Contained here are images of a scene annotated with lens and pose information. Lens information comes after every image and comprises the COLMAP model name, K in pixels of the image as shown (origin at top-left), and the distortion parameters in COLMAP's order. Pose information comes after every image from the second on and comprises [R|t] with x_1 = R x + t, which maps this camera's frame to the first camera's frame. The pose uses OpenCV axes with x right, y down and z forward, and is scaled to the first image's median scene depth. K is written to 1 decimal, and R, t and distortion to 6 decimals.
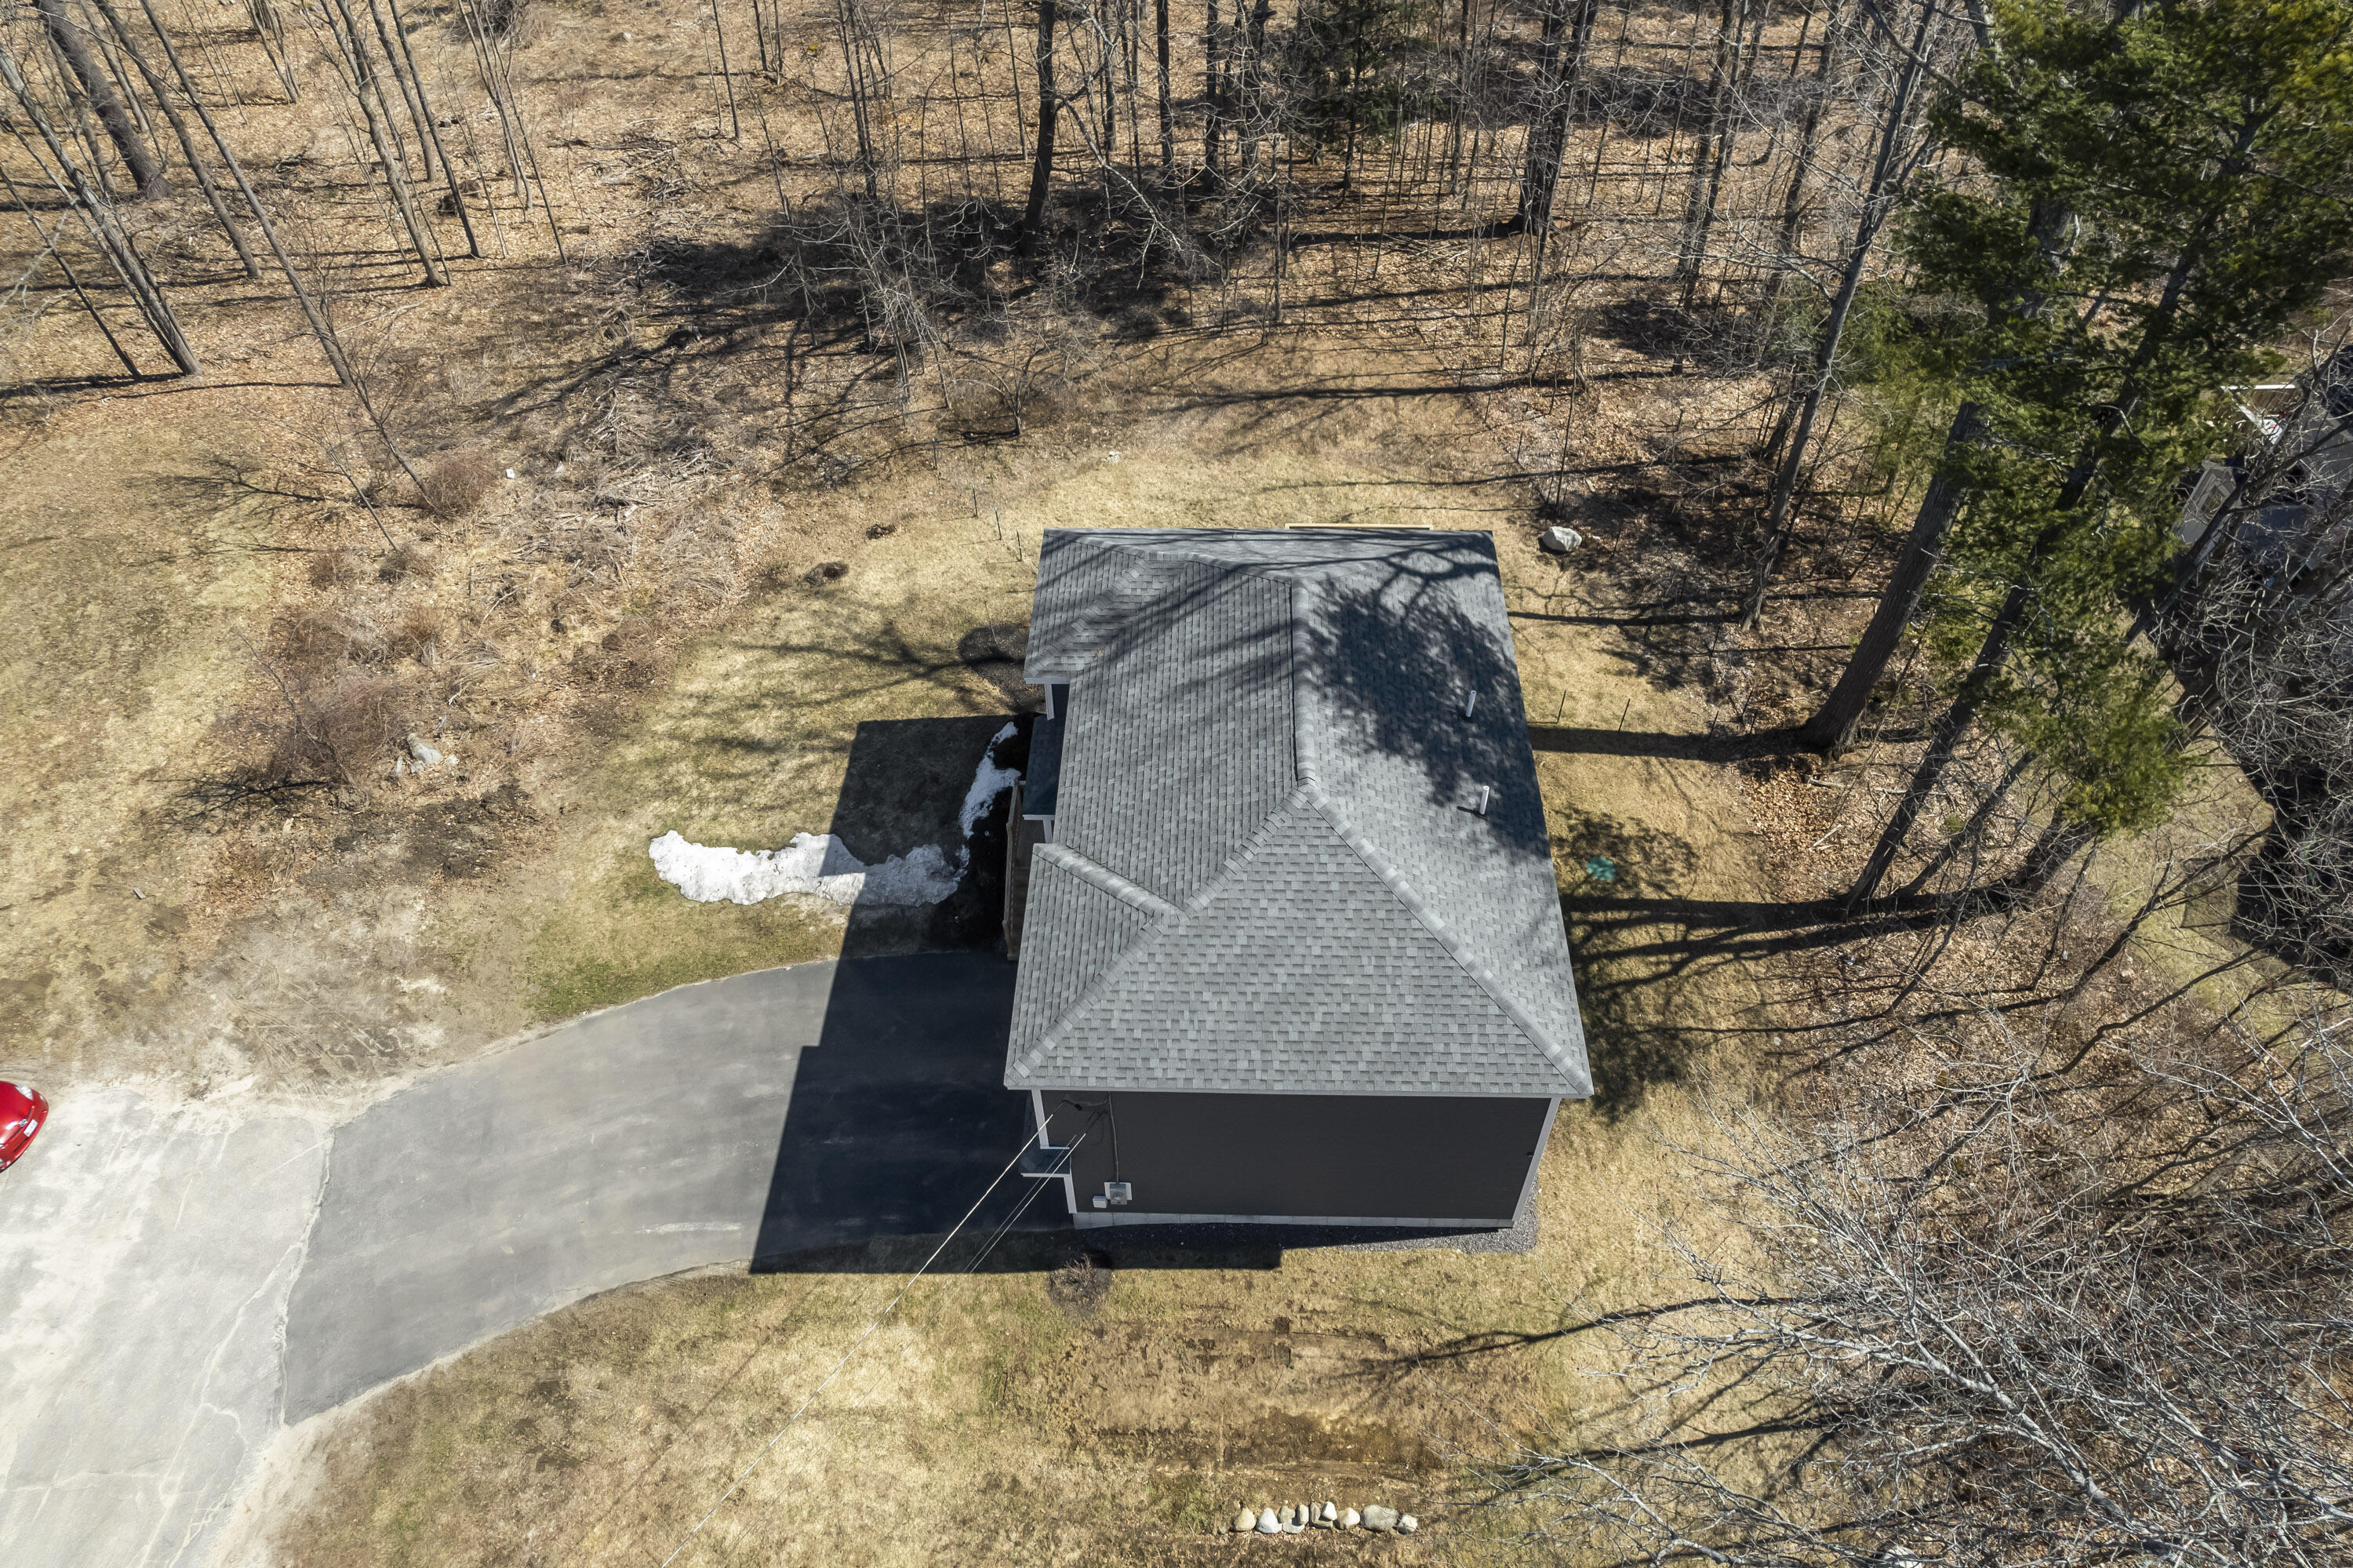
lens RADIAL K [[1501.0, 0, 1186.7], [0, 1501.0, 796.9], [0, 0, 1]] dist [-0.038208, 0.002406]
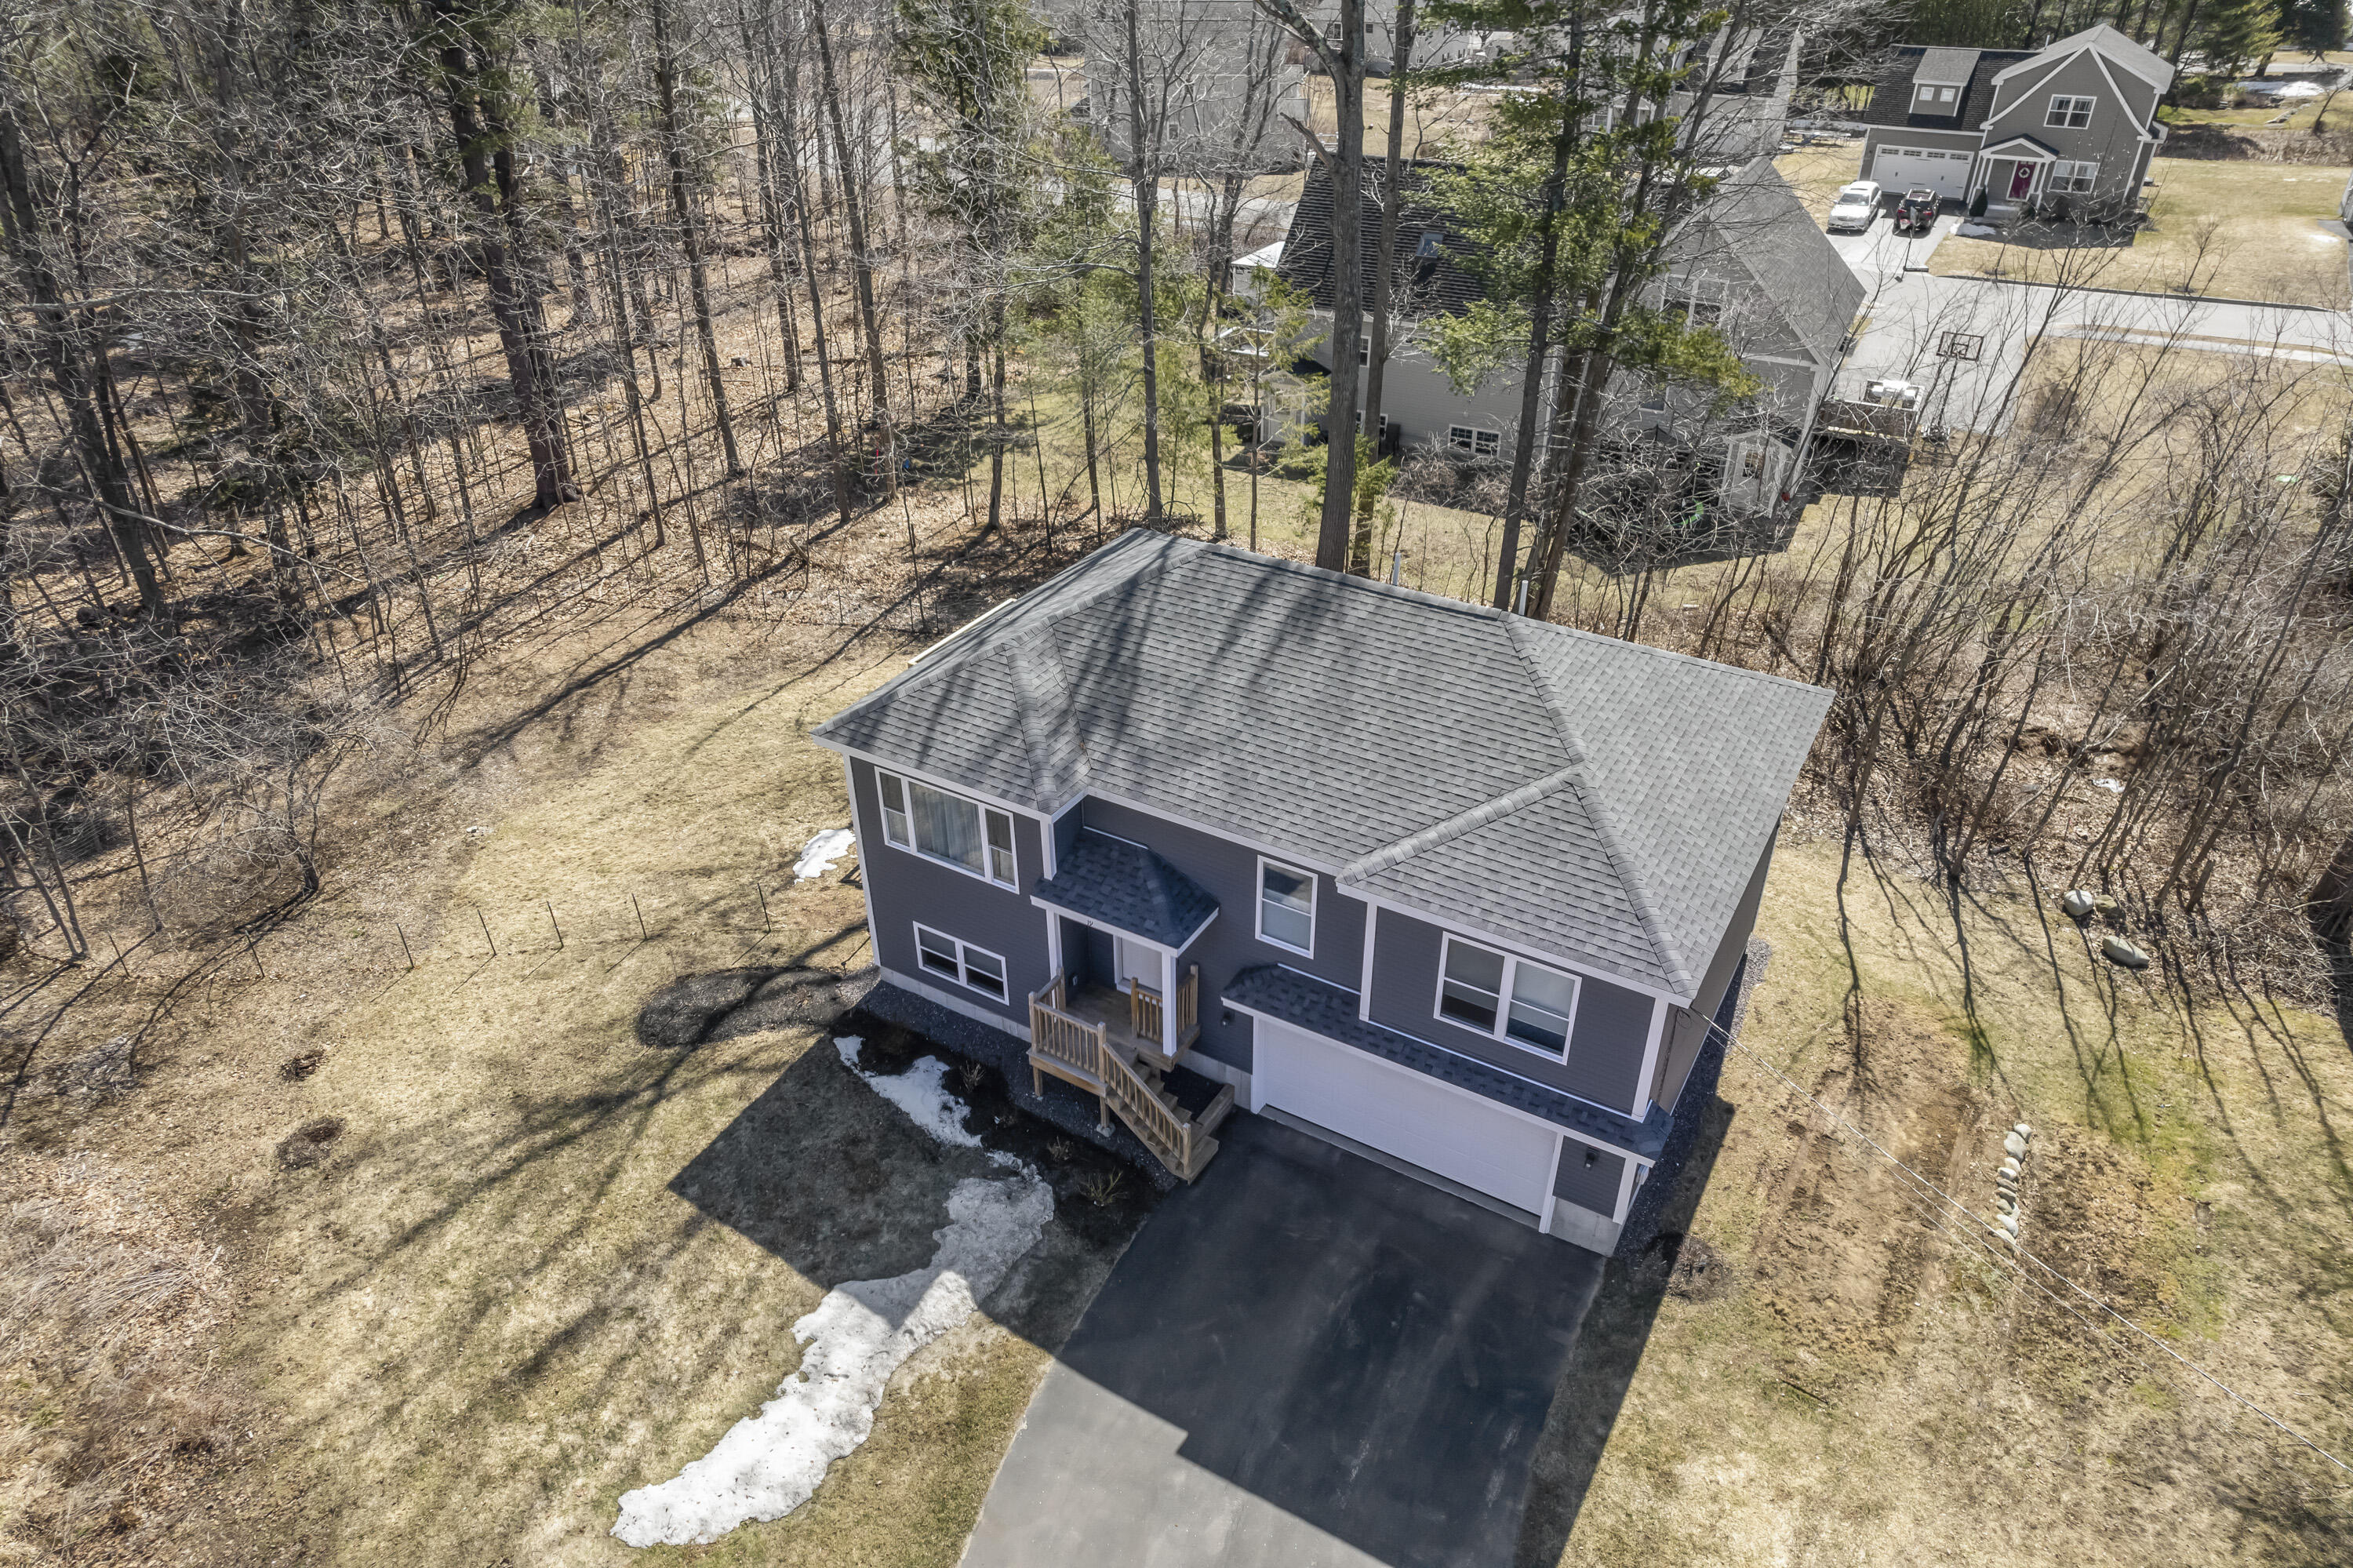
lens RADIAL K [[1501.0, 0, 1186.7], [0, 1501.0, 796.9], [0, 0, 1]] dist [-0.038208, 0.002406]
pose [[0.487522, -0.464248, 0.739457, -0.584613], [0.645454, 0.761969, 0.052836, -0.077614], [-0.587973, 0.451526, 0.671128, 0.428236]]
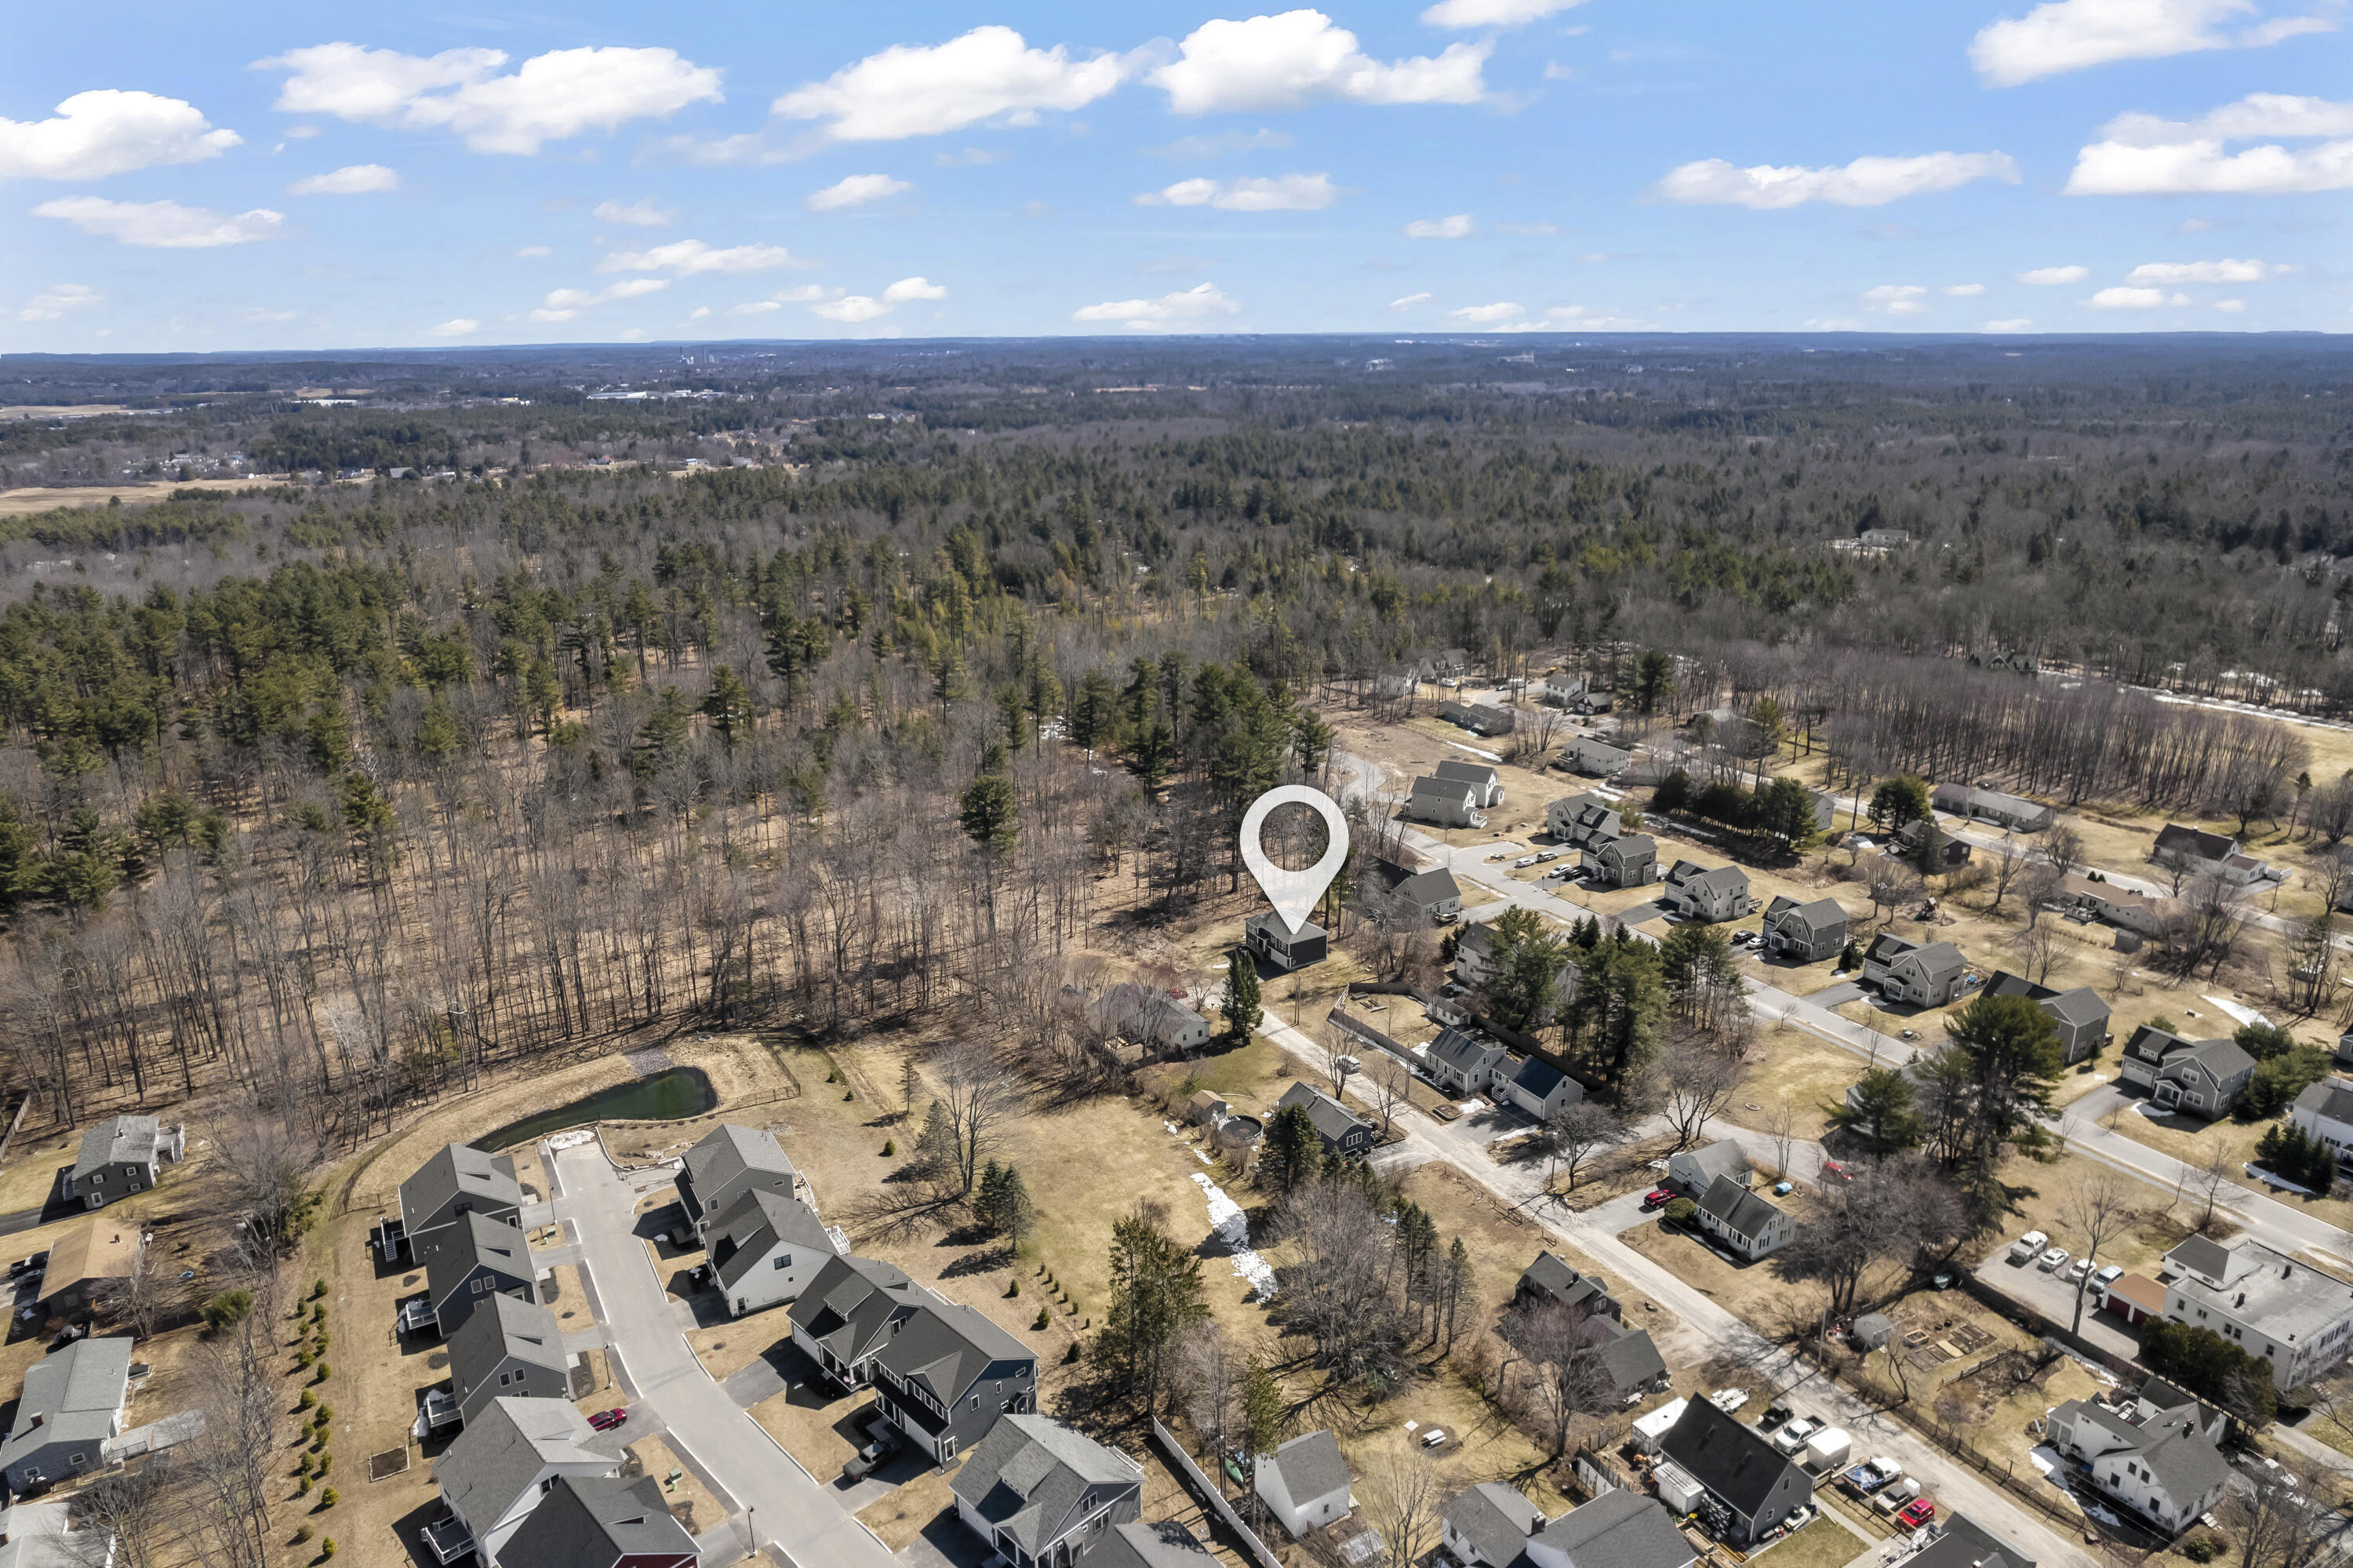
lens RADIAL K [[1561.4, 0, 1119.8], [0, 1561.4, 760.6], [0, 0, 1]] dist [-0.041679, 0.019472]
pose [[0.863260, -0.129005, 0.487995, -4.992633], [0.363342, 0.829910, -0.423357, 2.602227], [-0.350377, 0.542777, 0.763302, -6.074605]]
